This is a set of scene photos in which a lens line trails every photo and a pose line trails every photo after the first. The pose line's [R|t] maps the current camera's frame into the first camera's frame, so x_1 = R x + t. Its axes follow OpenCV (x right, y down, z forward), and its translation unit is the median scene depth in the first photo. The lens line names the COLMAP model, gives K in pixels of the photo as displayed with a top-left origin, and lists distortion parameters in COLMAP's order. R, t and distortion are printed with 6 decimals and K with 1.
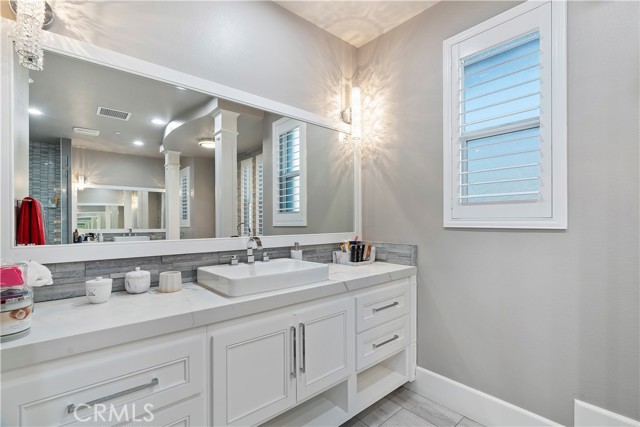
lens RADIAL K [[292.6, 0, 321.3], [0, 292.6, 216.7], [0, 0, 1]] dist [-0.002163, 0.000383]
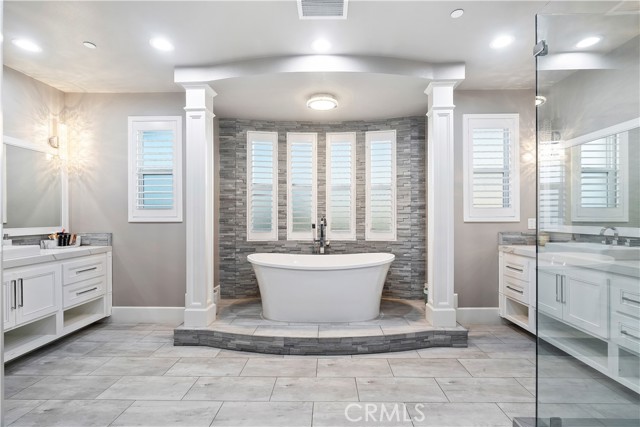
lens RADIAL K [[292.6, 0, 321.3], [0, 292.6, 216.7], [0, 0, 1]] dist [-0.002163, 0.000383]
pose [[0.670300, -0.001569, 0.742089, -0.095583], [-0.004018, 0.999975, 0.005744, -0.007581], [-0.742079, -0.006832, 0.670277, -0.897365]]
